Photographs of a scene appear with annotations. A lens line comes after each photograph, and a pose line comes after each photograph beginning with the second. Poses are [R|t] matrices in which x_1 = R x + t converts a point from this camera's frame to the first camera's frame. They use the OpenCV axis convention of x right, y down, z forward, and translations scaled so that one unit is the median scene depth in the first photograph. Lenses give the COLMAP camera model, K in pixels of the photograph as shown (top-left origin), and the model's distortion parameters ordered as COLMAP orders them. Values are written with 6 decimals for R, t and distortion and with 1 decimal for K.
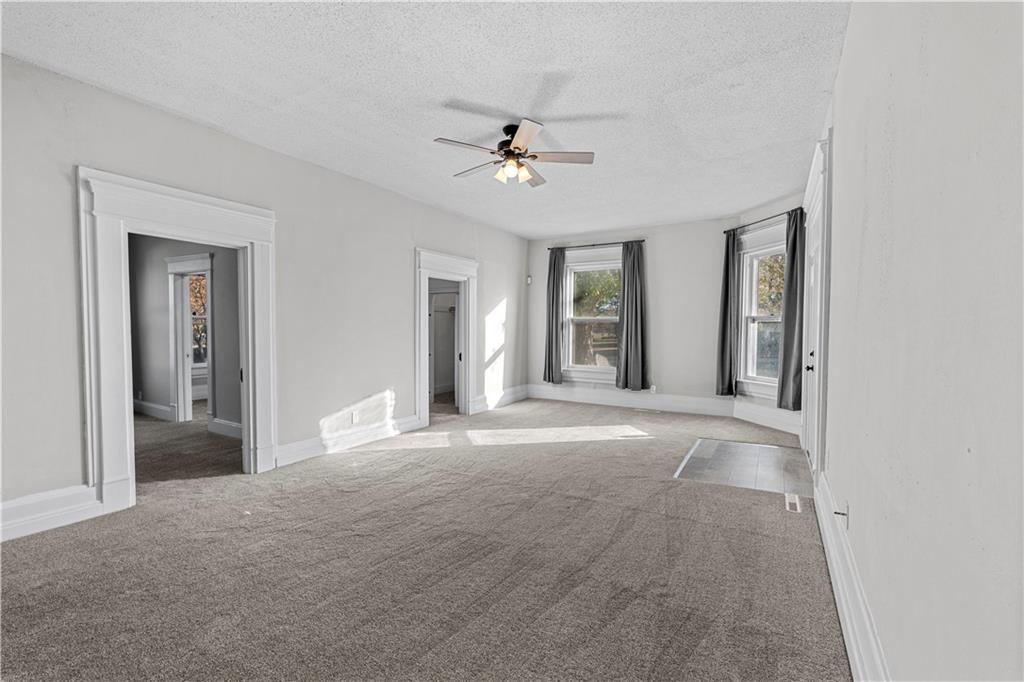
lens RADIAL K [[465.1, 0, 525.9], [0, 465.1, 349.3], [0, 0, 1]] dist [-0.001364, 0.000012]
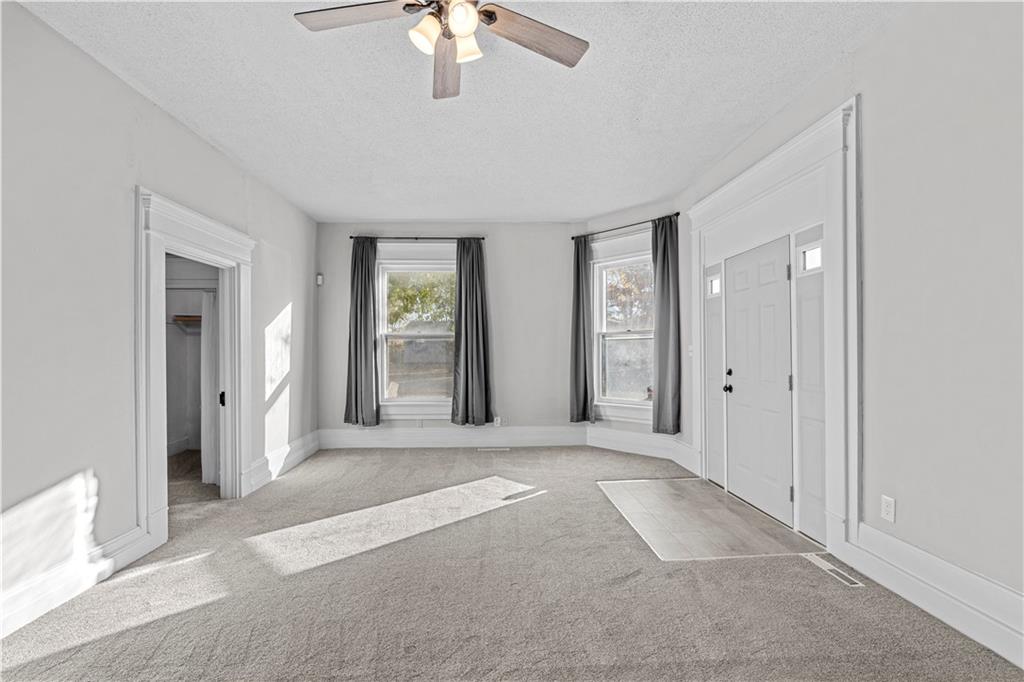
lens RADIAL K [[465.1, 0, 525.9], [0, 465.1, 349.3], [0, 0, 1]] dist [-0.001364, 0.000012]
pose [[0.843698, -0.010275, 0.536719, -0.129155], [0.034181, 0.998816, -0.034610, -0.011266], [-0.535728, 0.047546, 0.843051, 0.305014]]
